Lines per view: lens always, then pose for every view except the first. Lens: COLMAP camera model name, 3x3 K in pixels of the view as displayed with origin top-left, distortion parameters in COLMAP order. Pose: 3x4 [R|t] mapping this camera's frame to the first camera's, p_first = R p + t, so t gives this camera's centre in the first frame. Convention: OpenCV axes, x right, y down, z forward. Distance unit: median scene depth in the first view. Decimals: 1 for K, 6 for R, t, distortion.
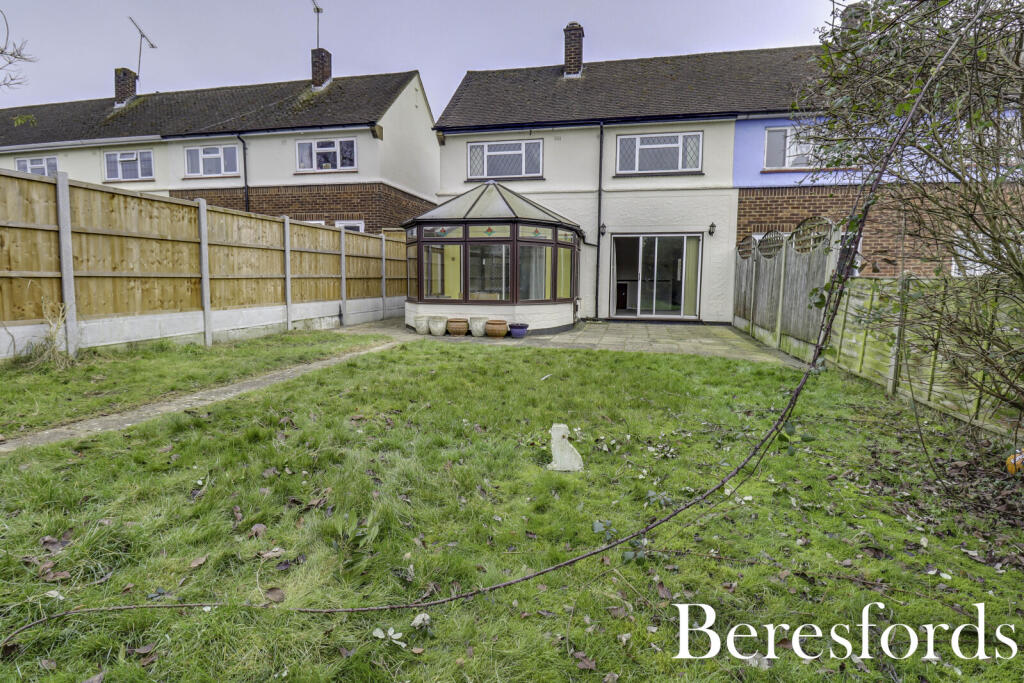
lens RADIAL K [[561.8, 0, 492.4], [0, 561.8, 343.5], [0, 0, 1]] dist [0.000033, -0.009146]
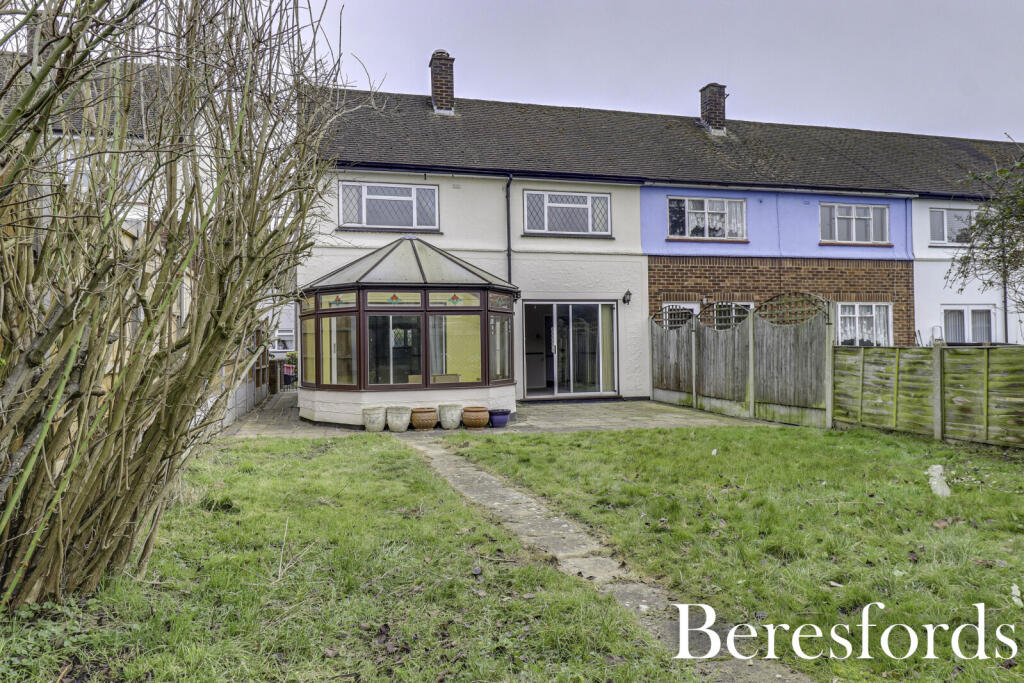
lens RADIAL K [[816.1, 0, 512.0], [0, 816.1, 341.5], [0, 0, 1]] dist [0.006605, 0.001736]
pose [[0.857465, -0.017312, 0.514251, -0.456876], [0.081129, 0.991481, -0.101897, -0.008533], [-0.508106, 0.129094, 0.851565, -0.042307]]
